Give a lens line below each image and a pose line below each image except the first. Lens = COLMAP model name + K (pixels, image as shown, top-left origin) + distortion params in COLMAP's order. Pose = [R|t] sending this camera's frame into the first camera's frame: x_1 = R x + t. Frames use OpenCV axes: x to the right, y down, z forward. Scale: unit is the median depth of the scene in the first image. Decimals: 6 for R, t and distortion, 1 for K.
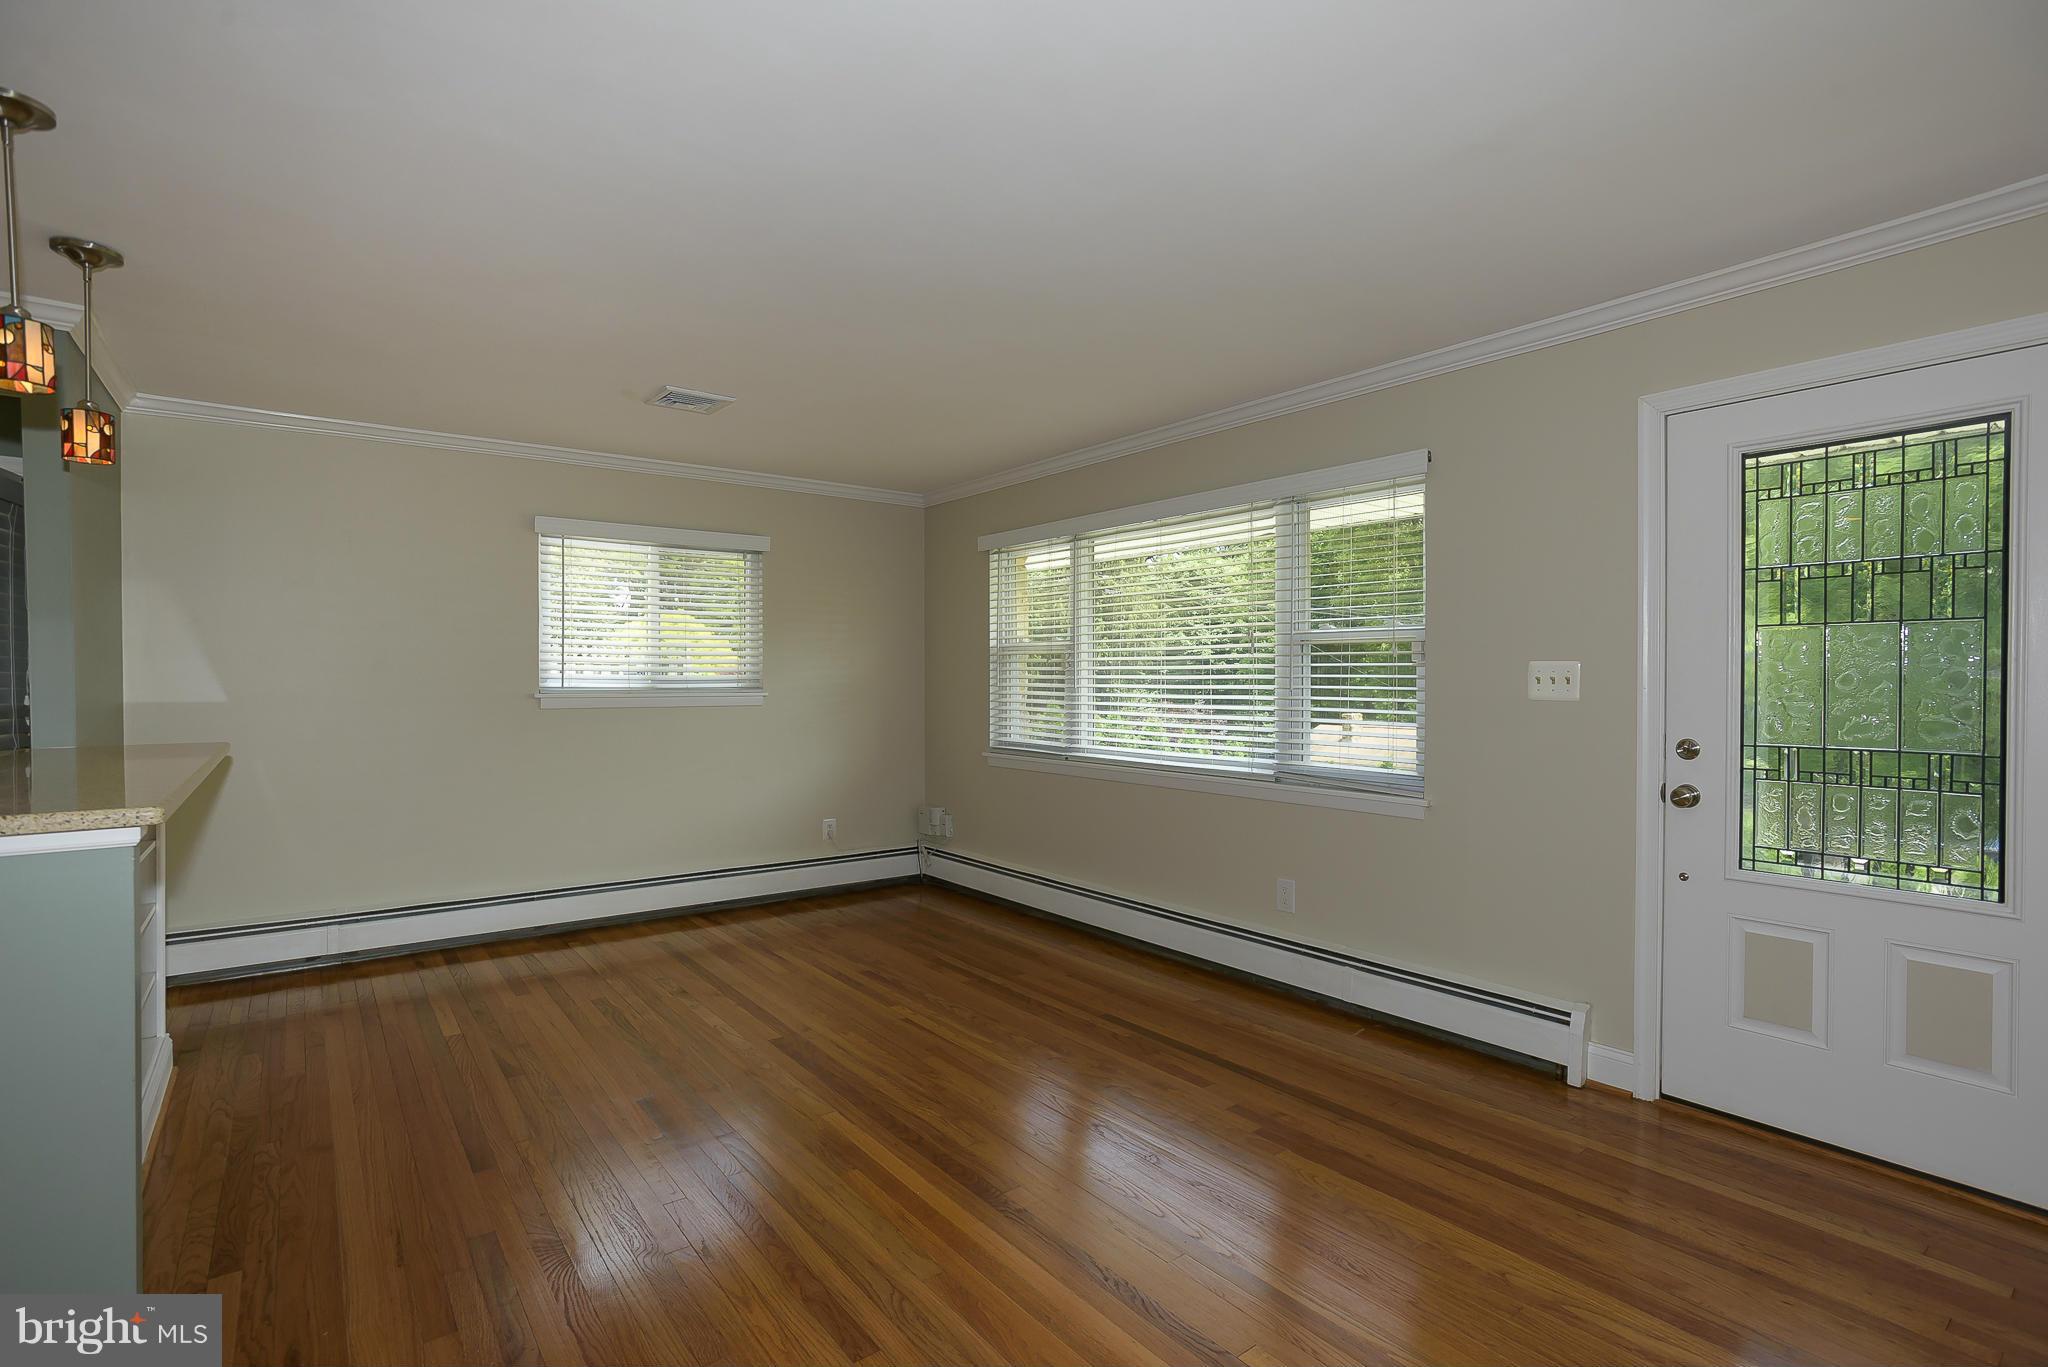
lens RADIAL K [[974.3, 0, 1029.7], [0, 974.3, 688.4], [0, 0, 1]] dist [-0.055274, 0.032232]
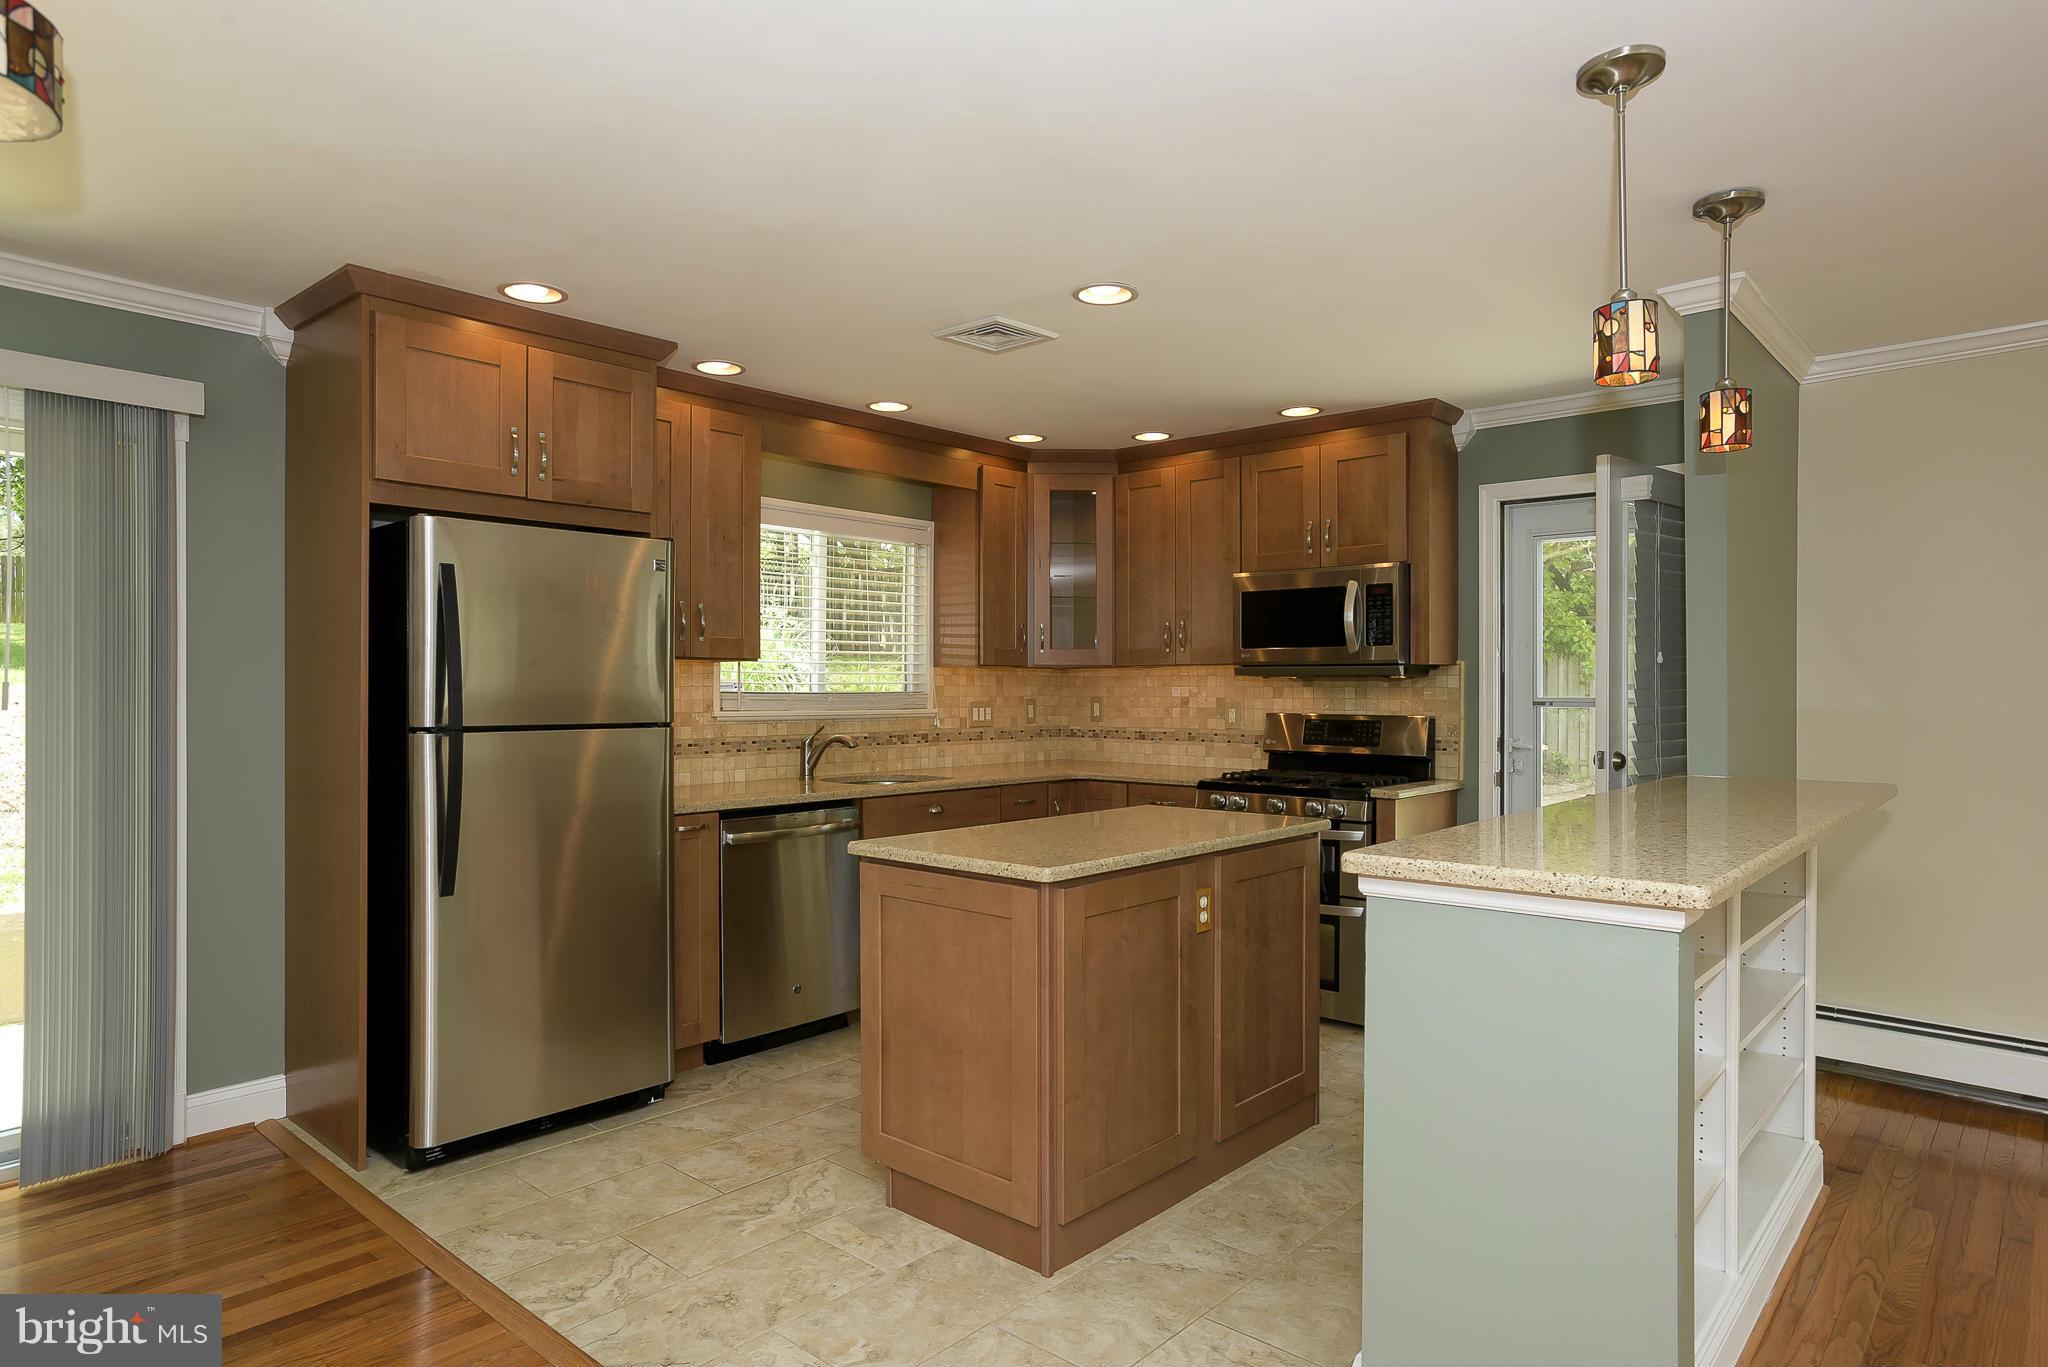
lens RADIAL K [[1184.9, 0, 1025.5], [0, 1184.9, 690.8], [0, 0, 1]] dist [-0.018285, 0.032989]
pose [[0.189519, 0.005176, -0.981863, -0.046294], [-0.009831, 0.999946, 0.003374, -0.013817], [0.981828, 0.009013, 0.189560, 0.139035]]
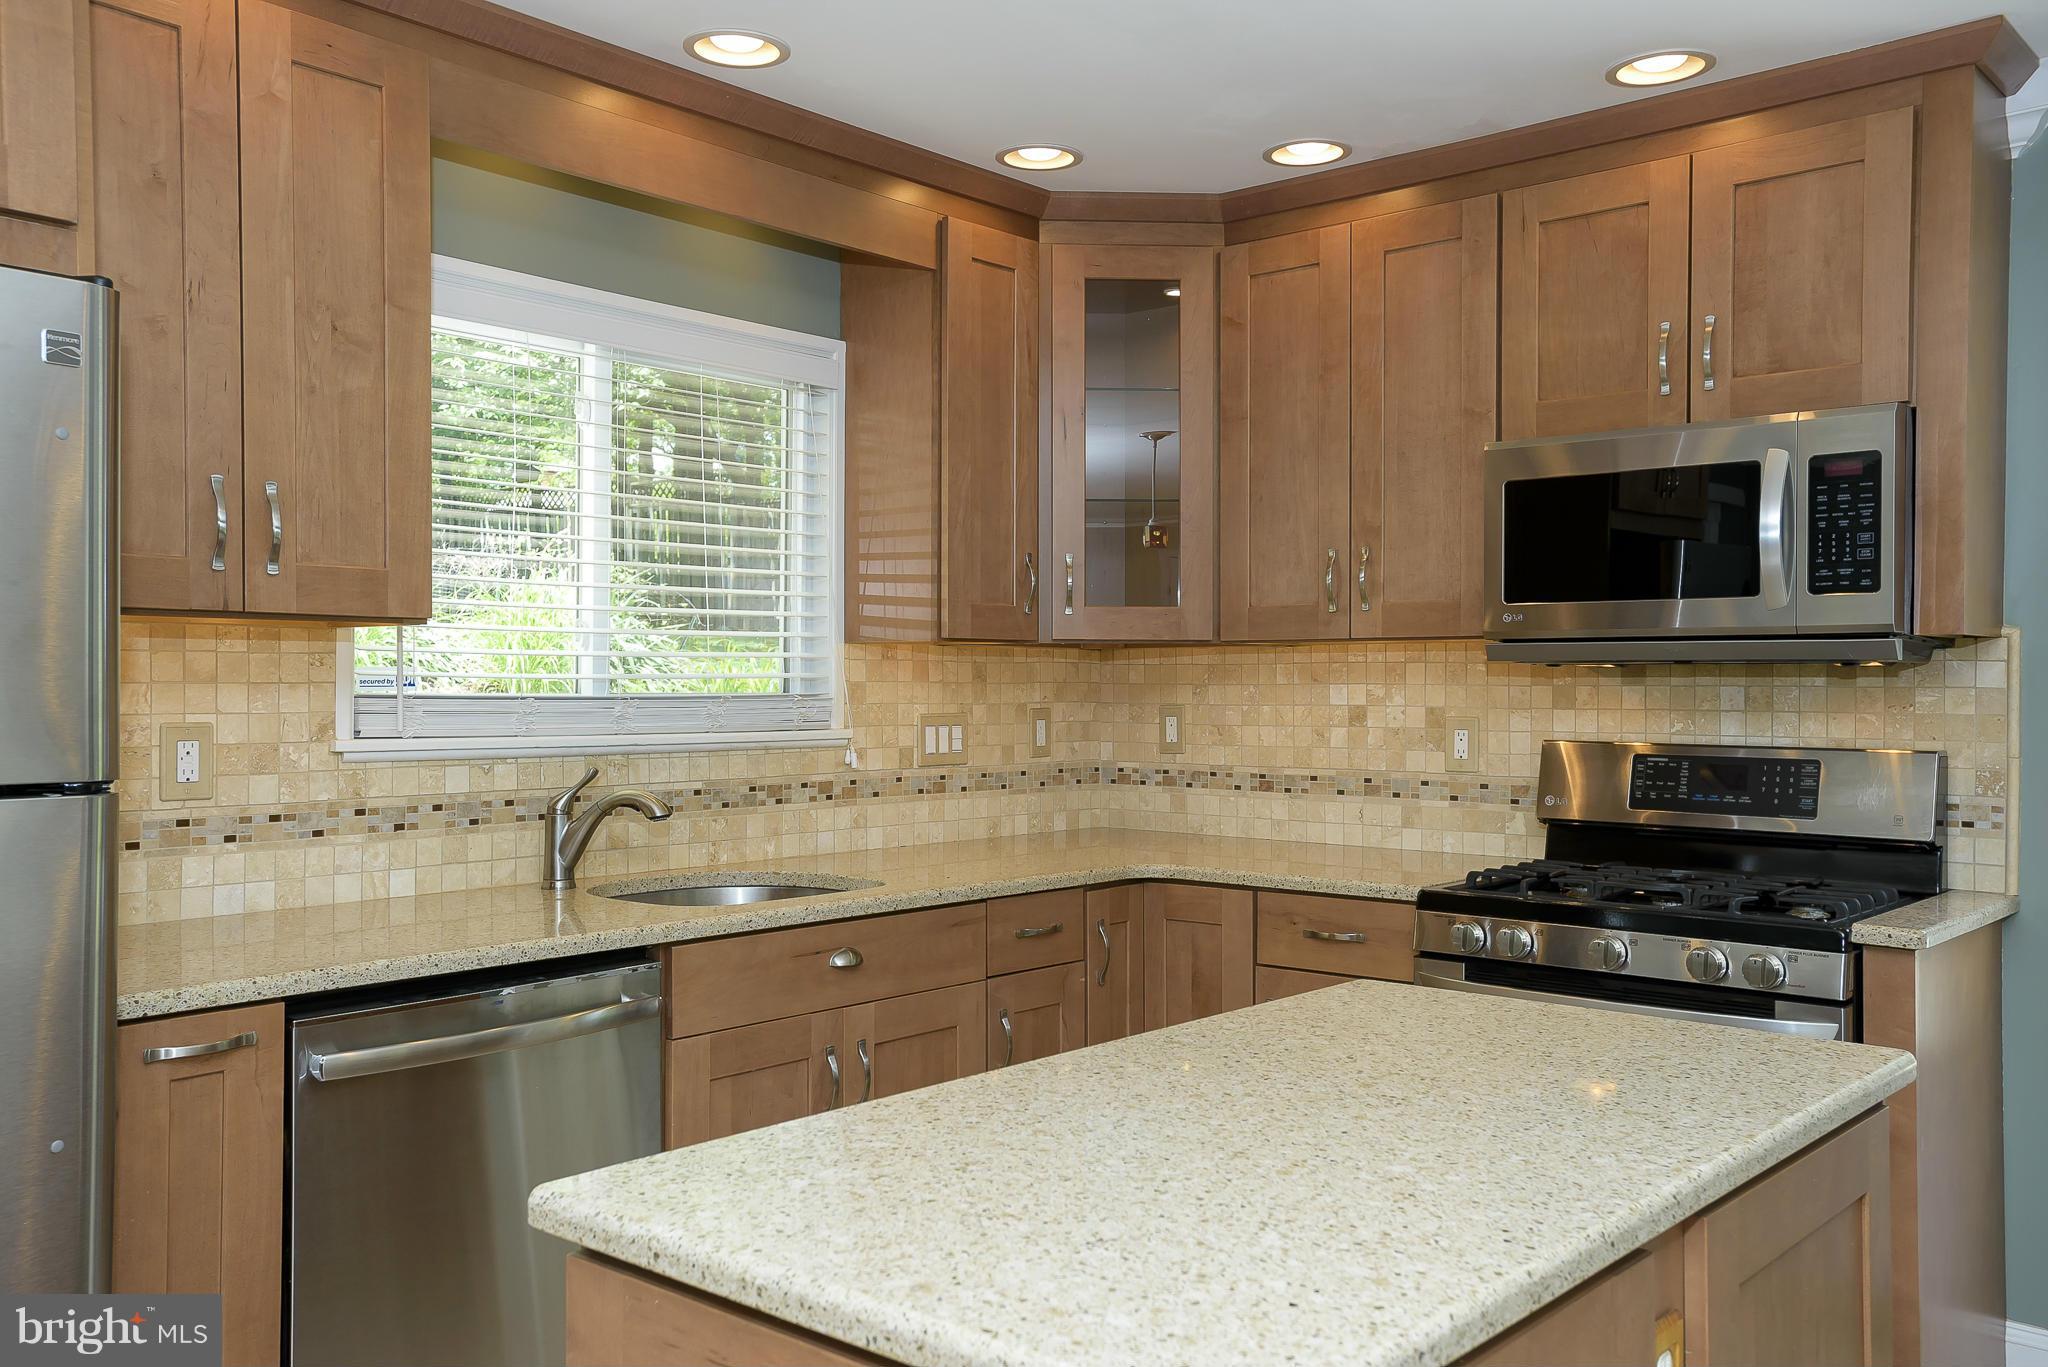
lens RADIAL K [[1719.5, 0, 1024.0], [0, 1719.5, 683.5], [0, 0, 1]] dist [0.000851, 0.234557]
pose [[0.204440, 0.002274, -0.978876, -0.537648], [-0.011477, 0.999934, -0.000074, -0.014303], [0.978812, 0.011250, 0.204453, 0.208357]]
